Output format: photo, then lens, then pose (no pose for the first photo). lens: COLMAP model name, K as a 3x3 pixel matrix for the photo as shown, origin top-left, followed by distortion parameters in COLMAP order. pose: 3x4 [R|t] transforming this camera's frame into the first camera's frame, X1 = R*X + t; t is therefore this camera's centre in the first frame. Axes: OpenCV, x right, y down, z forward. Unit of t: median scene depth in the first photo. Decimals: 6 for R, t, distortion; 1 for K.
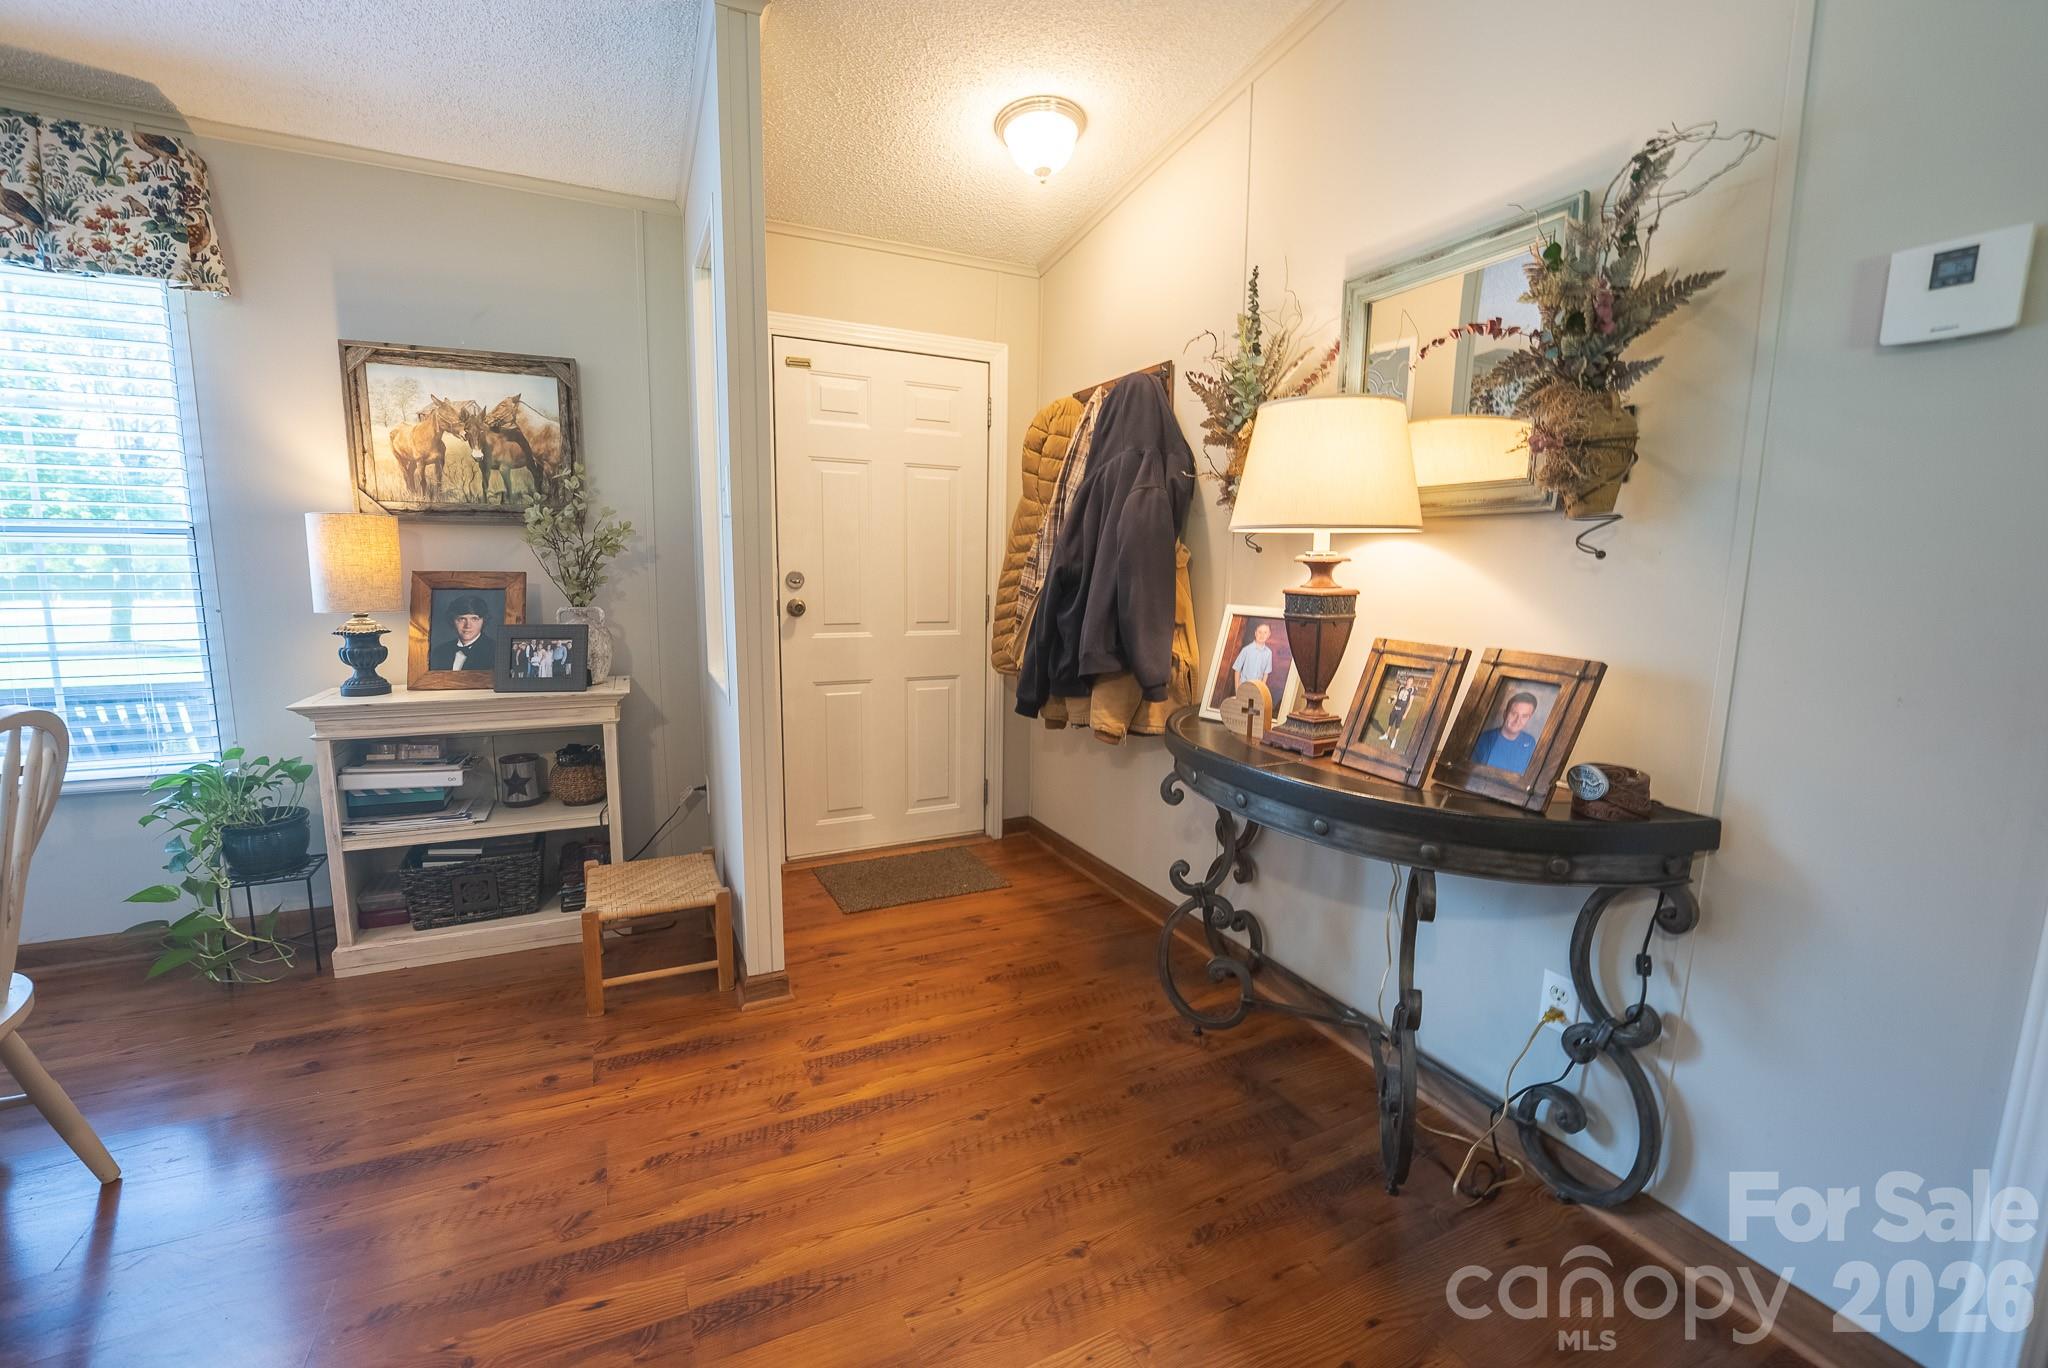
lens RADIAL K [[846.0, 0, 1025.2], [0, 846.0, 686.9], [0, 0, 1]] dist [-0.031420, 0.003528]
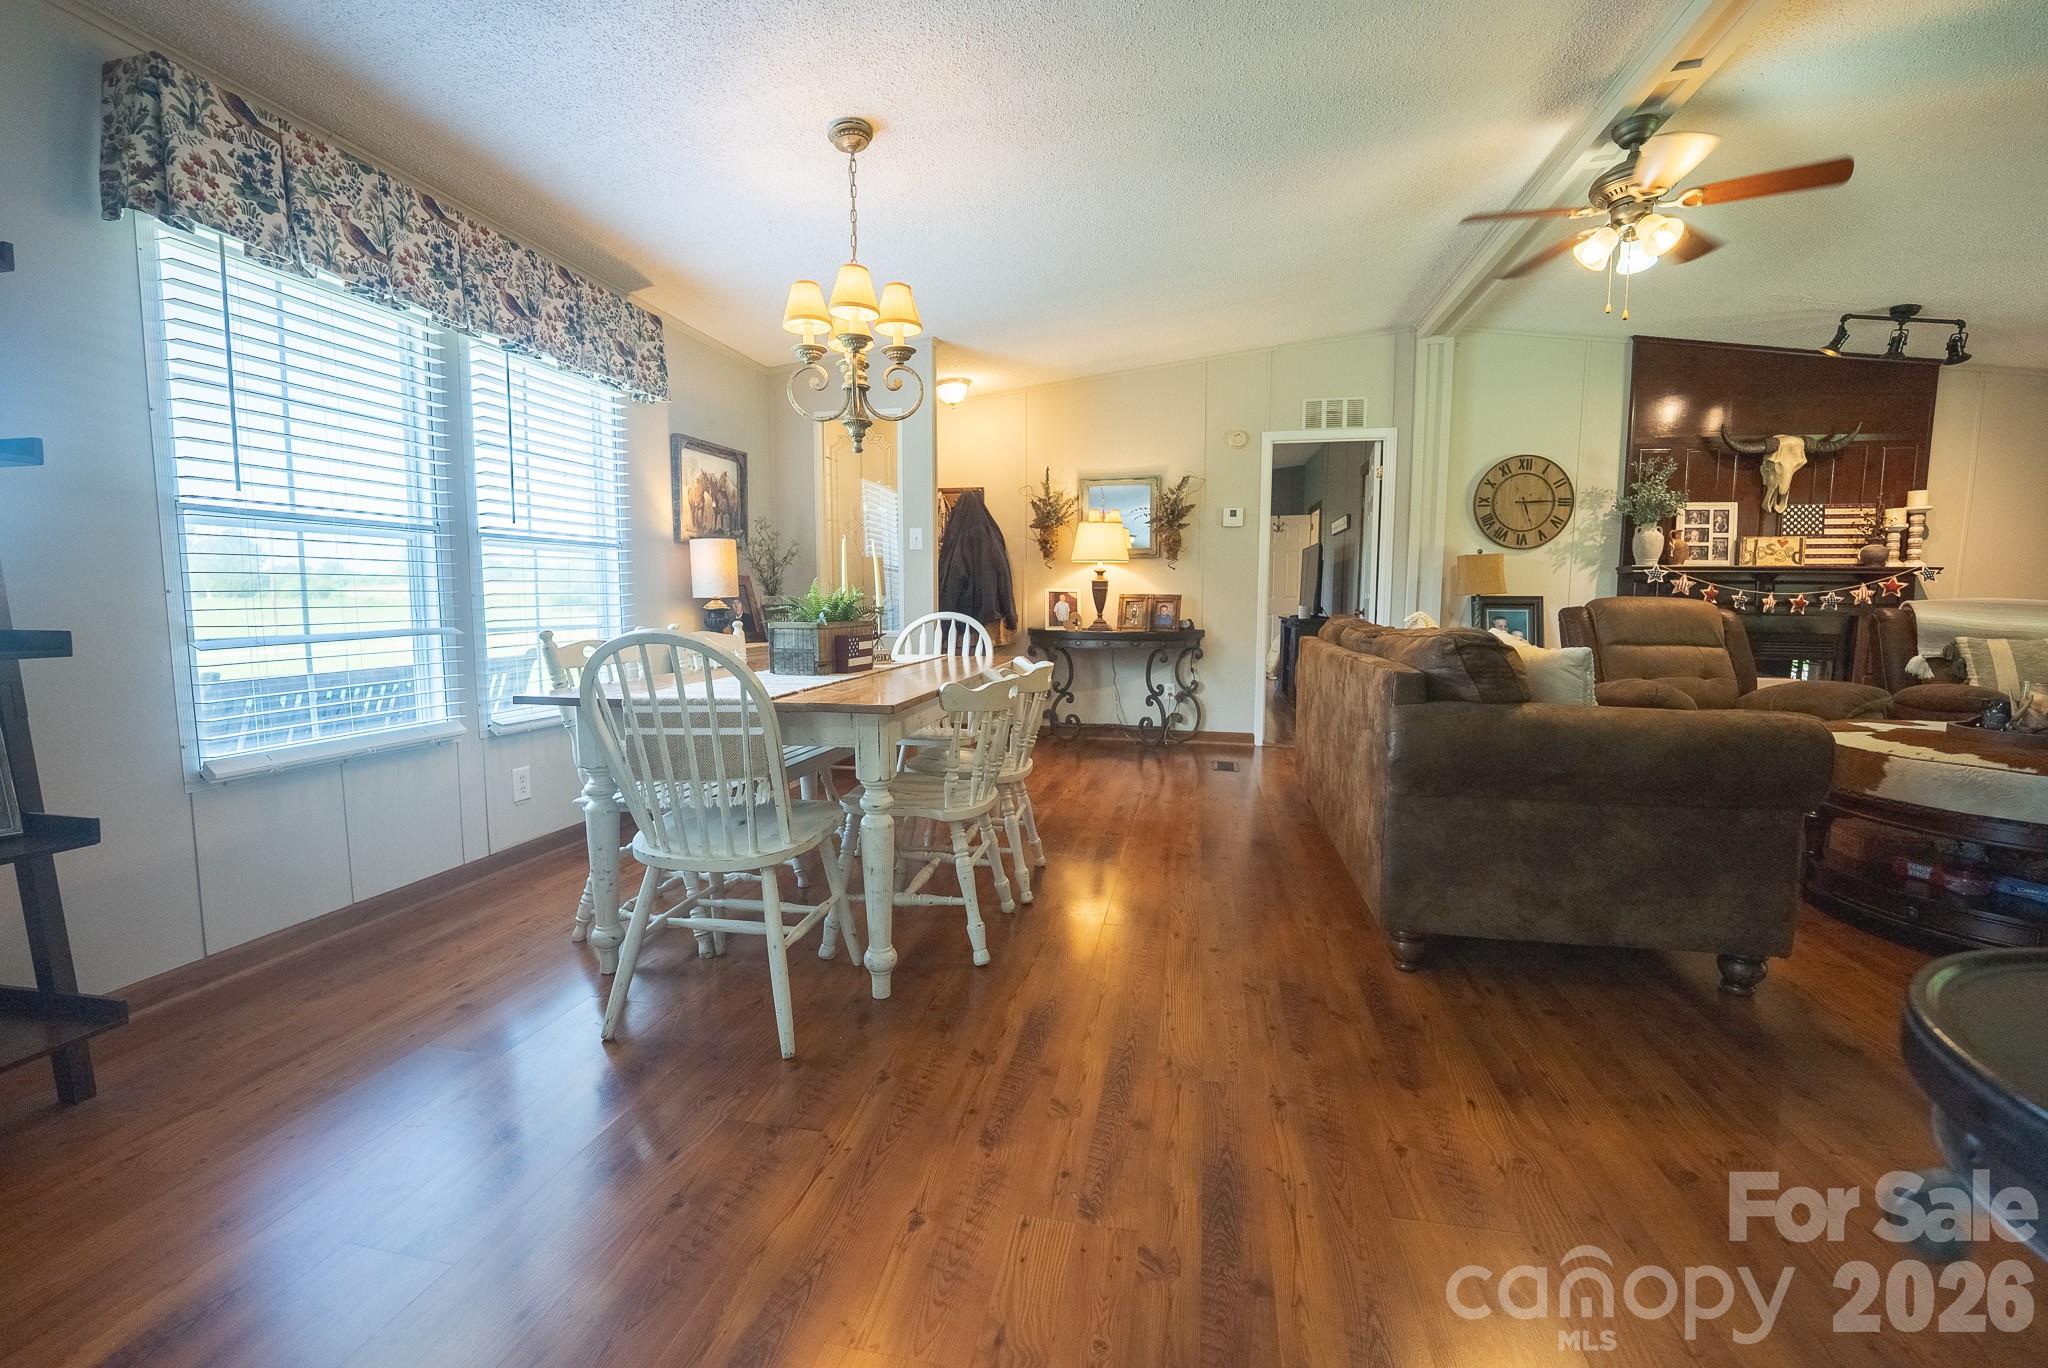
lens RADIAL K [[846.0, 0, 1045.8], [0, 846.0, 676.2], [0, 0, 1]] dist [-0.031420, 0.003528]
pose [[0.607146, -0.086625, 0.789854, -1.727280], [0.125462, 0.992021, 0.012357, 0.132684], [-0.784623, 0.091594, 0.613170, -0.558690]]
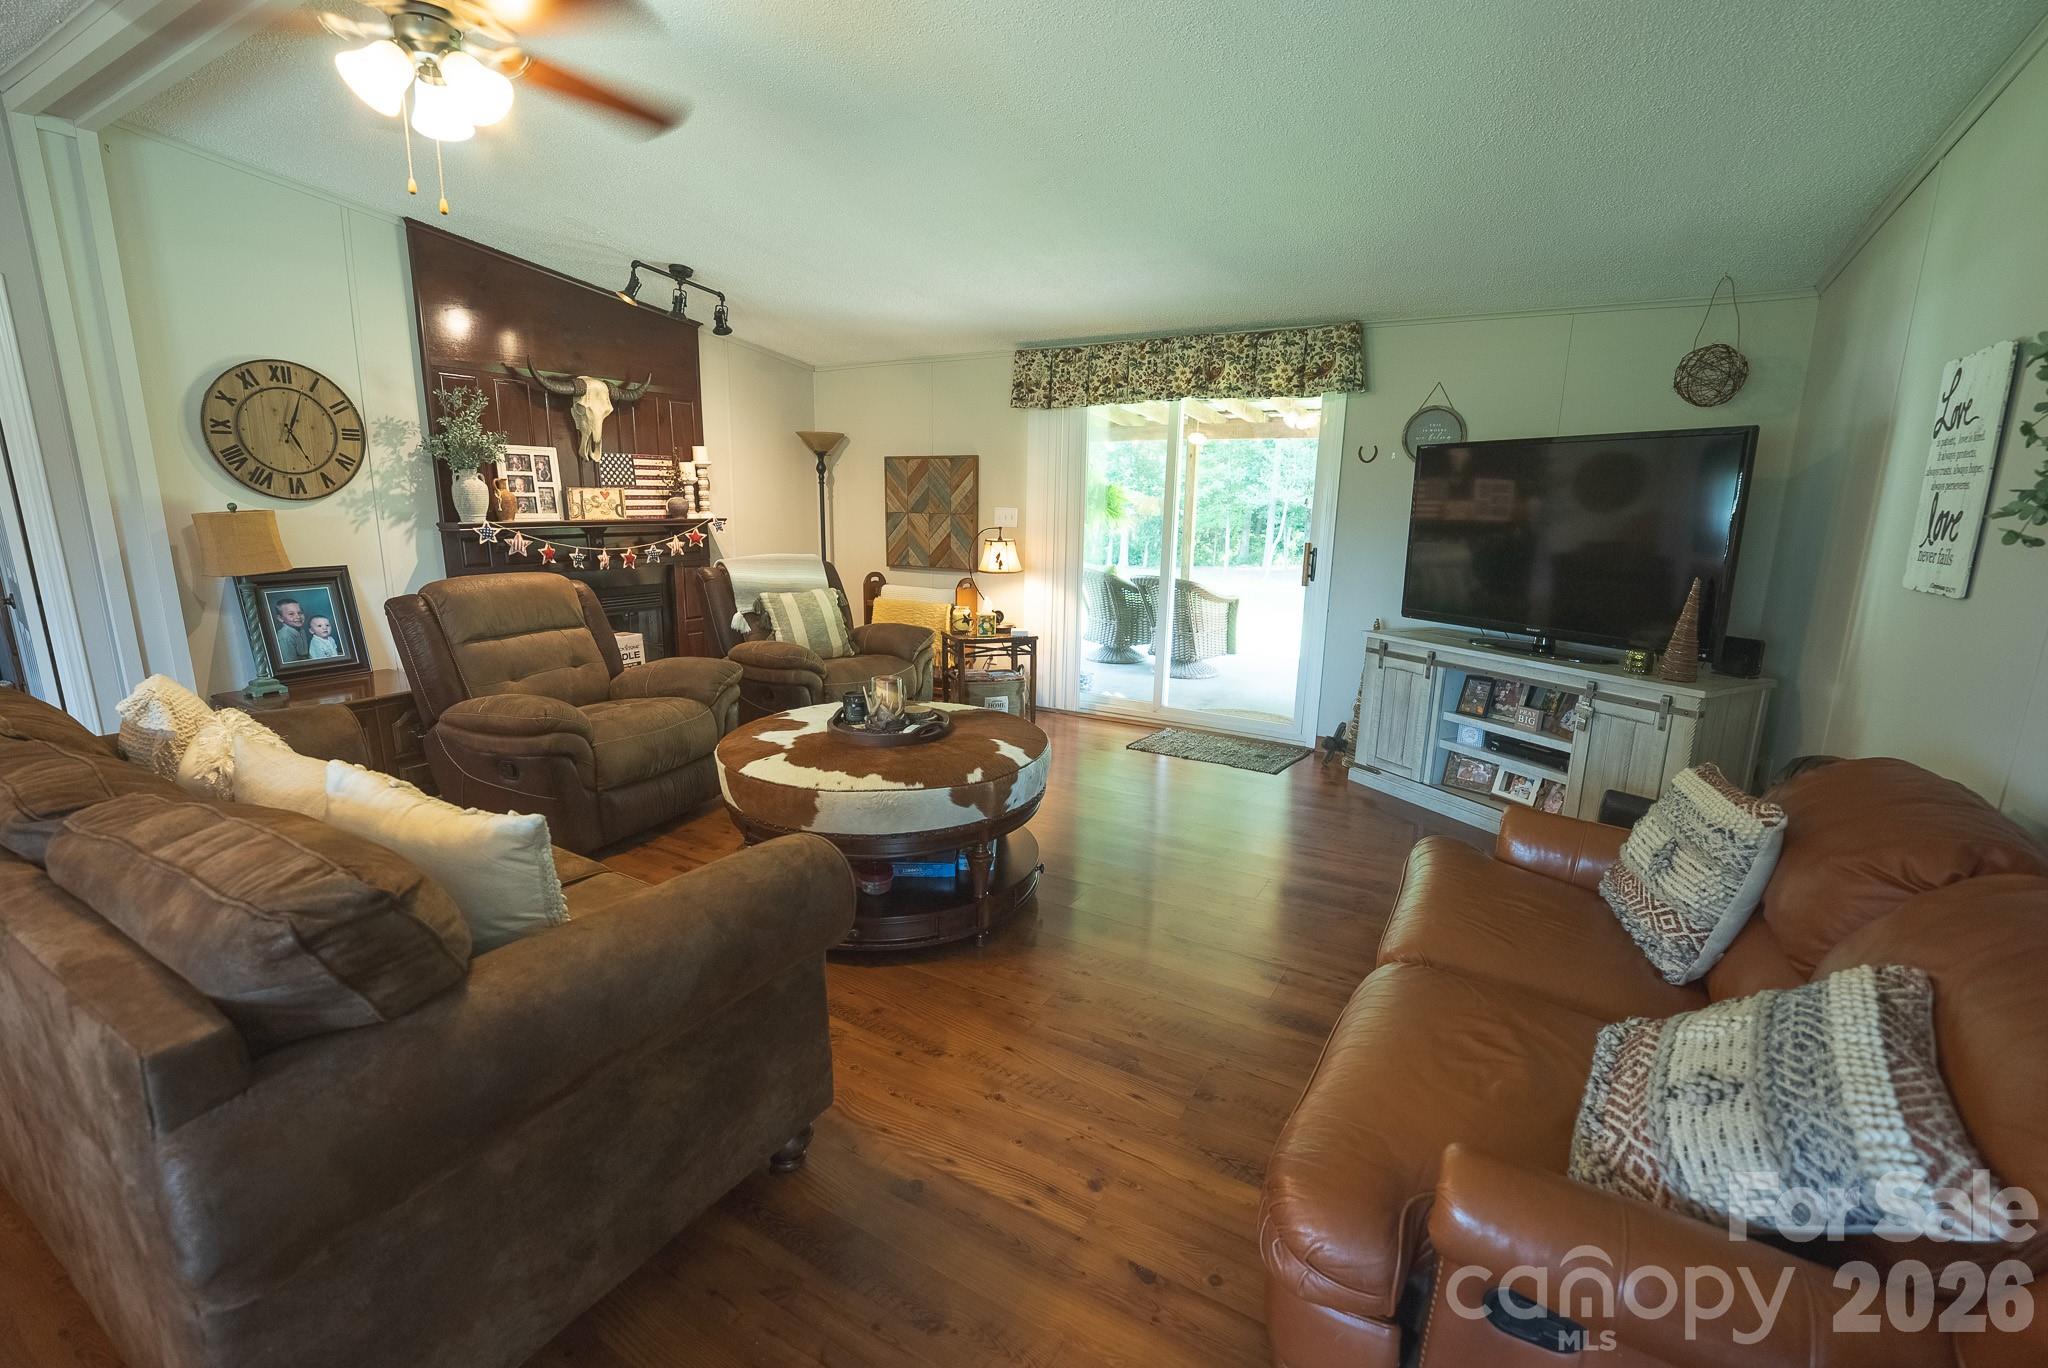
lens RADIAL K [[846.0, 0, 1021.5], [0, 846.0, 698.9], [0, 0, 1]] dist [-0.031420, 0.003528]
pose [[-0.548930, -0.220099, 0.806370, -1.231277], [0.098426, 0.940977, 0.323843, -0.033737], [-0.830053, 0.257134, -0.494867, -0.476149]]
